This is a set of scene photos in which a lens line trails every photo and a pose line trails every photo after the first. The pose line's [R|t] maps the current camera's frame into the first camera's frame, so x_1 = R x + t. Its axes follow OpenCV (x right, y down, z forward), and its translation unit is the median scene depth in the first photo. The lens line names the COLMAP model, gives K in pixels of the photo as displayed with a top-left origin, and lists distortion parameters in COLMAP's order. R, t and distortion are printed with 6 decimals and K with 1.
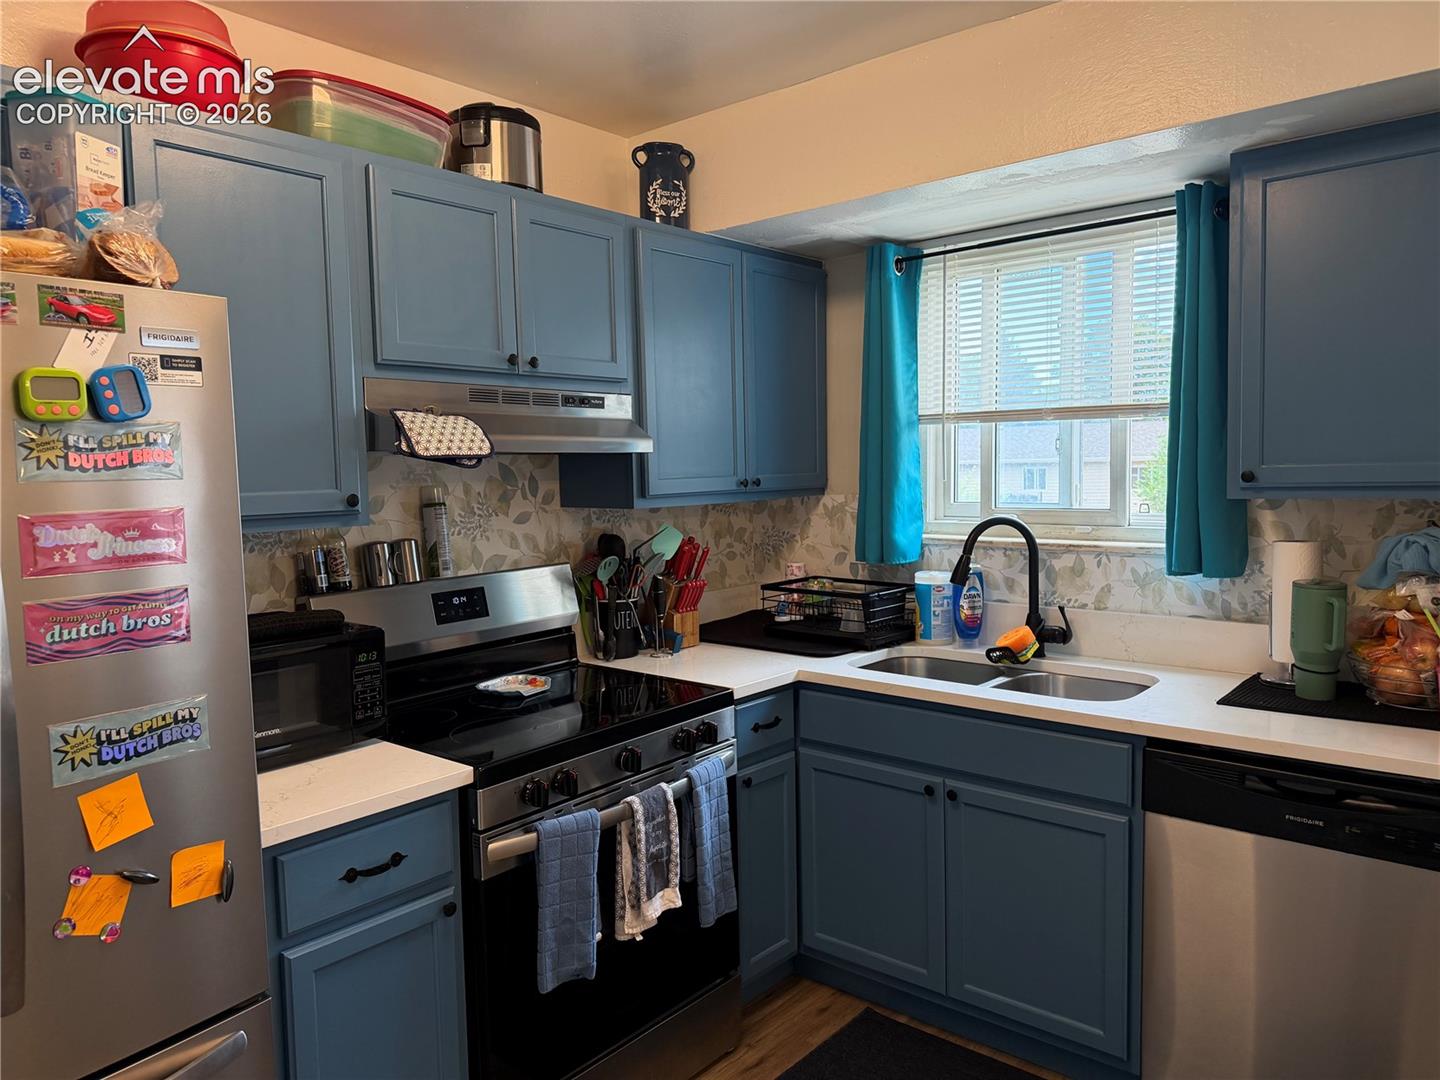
lens RADIAL K [[1016.0, 0, 726.2], [0, 1016.0, 534.6], [0, 0, 1]] dist [0.065162, -0.088415]
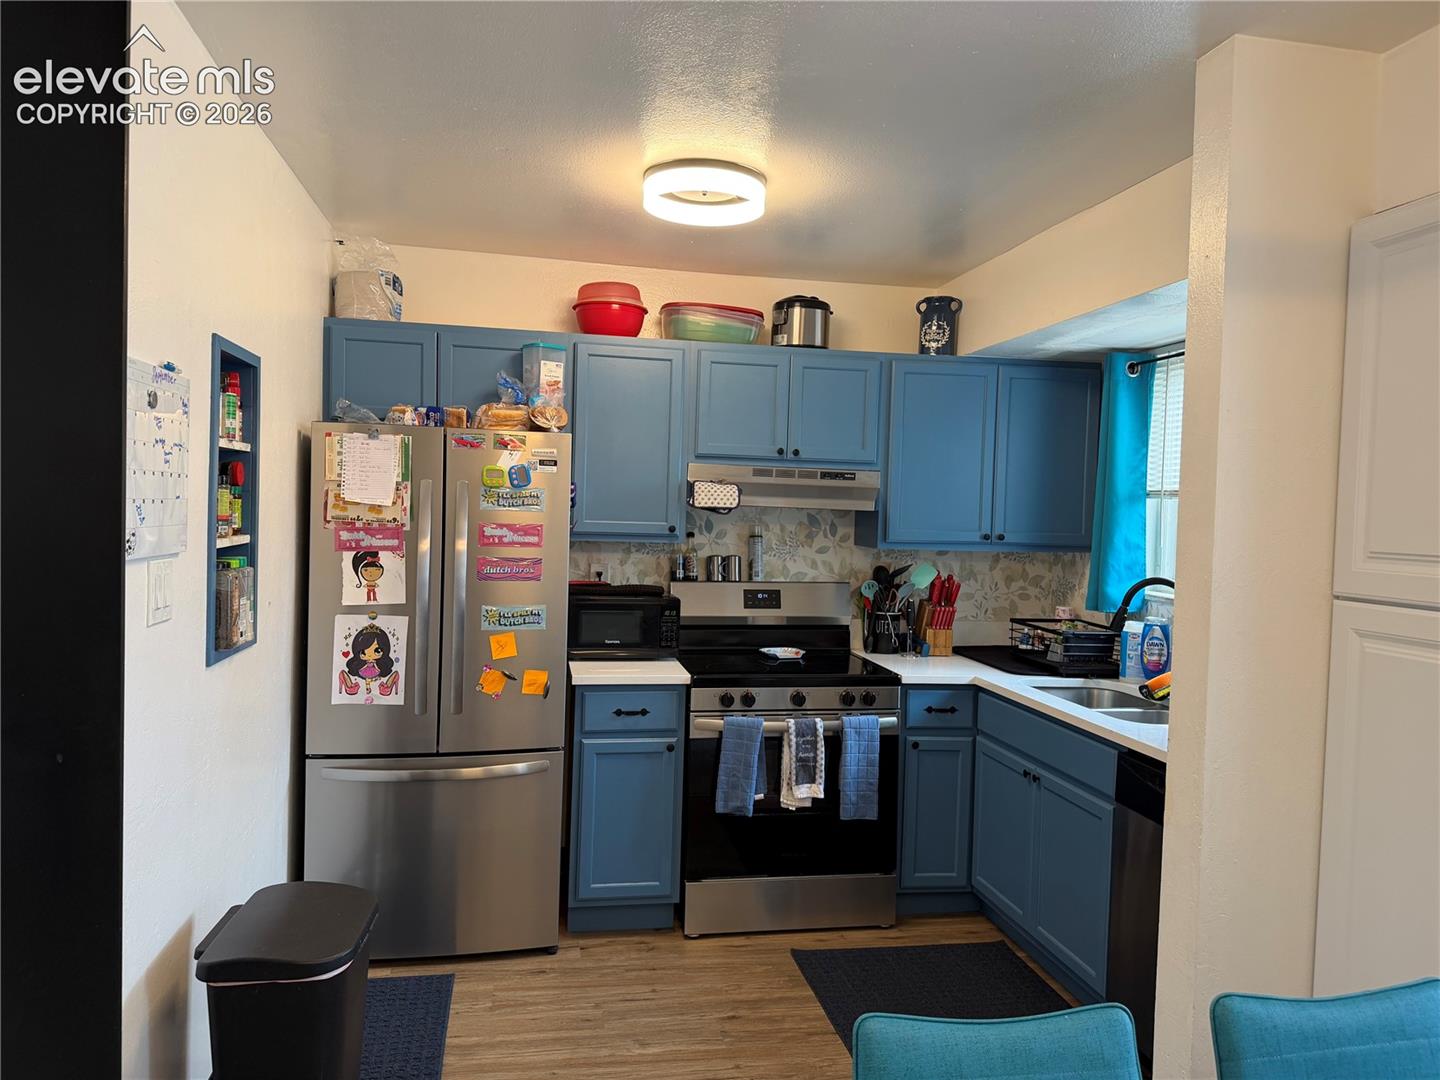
lens RADIAL K [[1016.0, 0, 710.4], [0, 1016.0, 526.7], [0, 0, 1]] dist [0.065162, -0.088415]
pose [[0.763243, 0.057441, -0.643553, 0.724464], [-0.092434, 0.995502, -0.020770, -0.004143], [0.639465, 0.075339, 0.765120, -0.307077]]
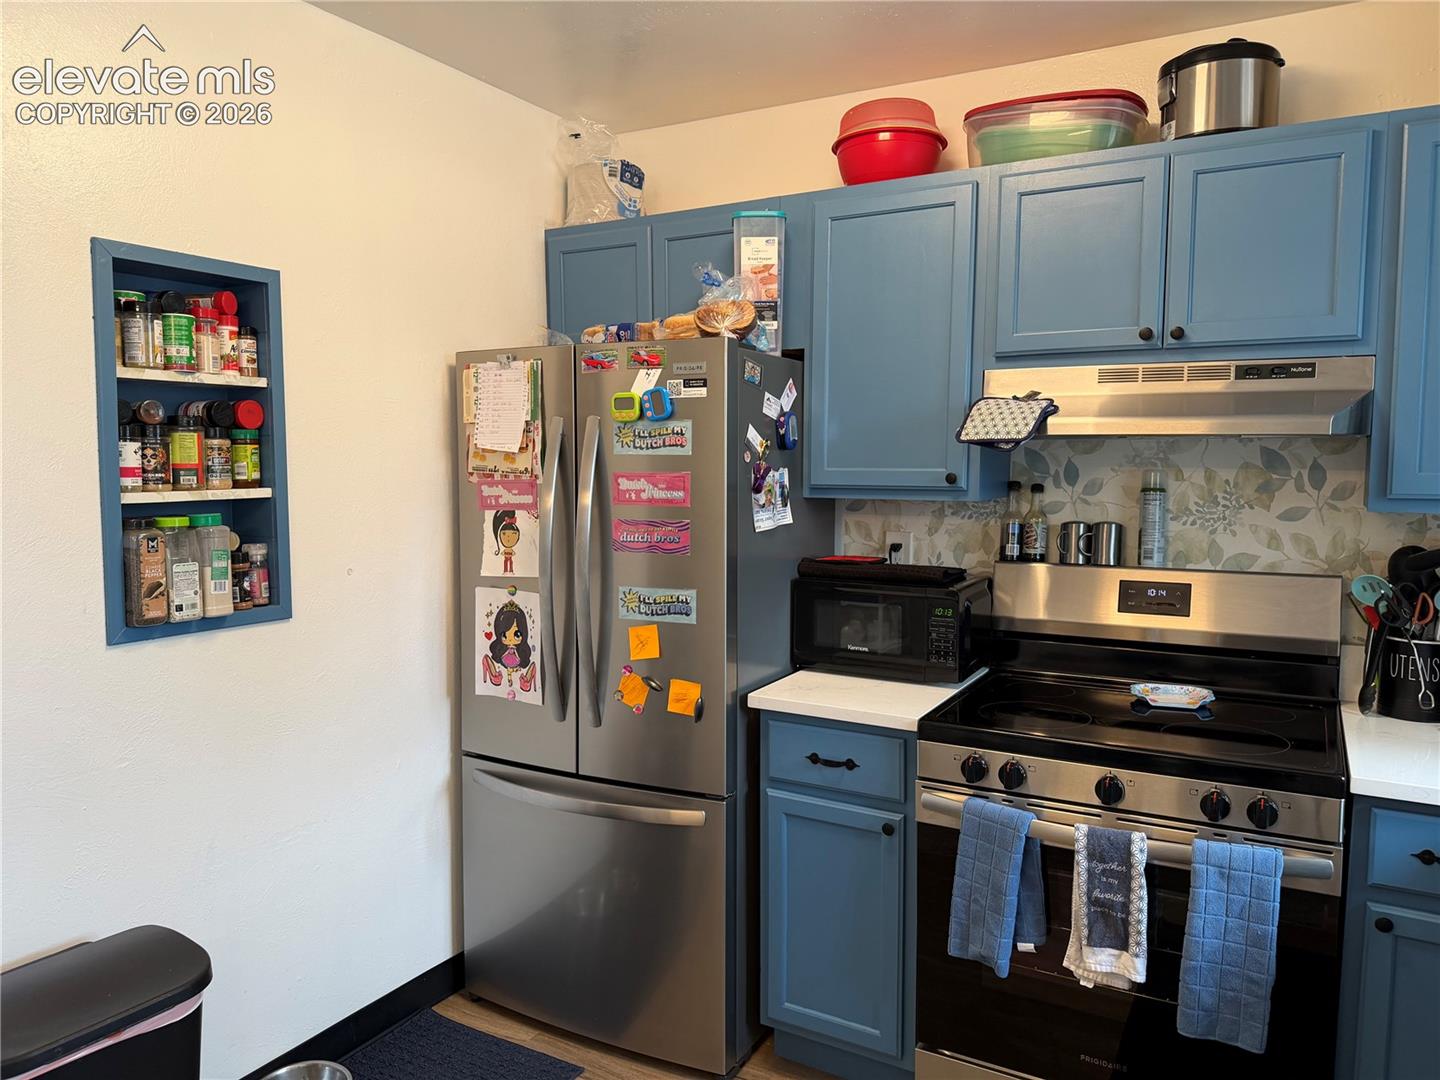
lens RADIAL K [[1016.0, 0, 705.8], [0, 1016.0, 541.5], [0, 0, 1]] dist [0.065162, -0.088415]
pose [[0.153578, 0.101925, -0.982866, 0.611537], [-0.076105, 0.992932, 0.091077, -0.037830], [0.985201, 0.060814, 0.160249, 0.444389]]
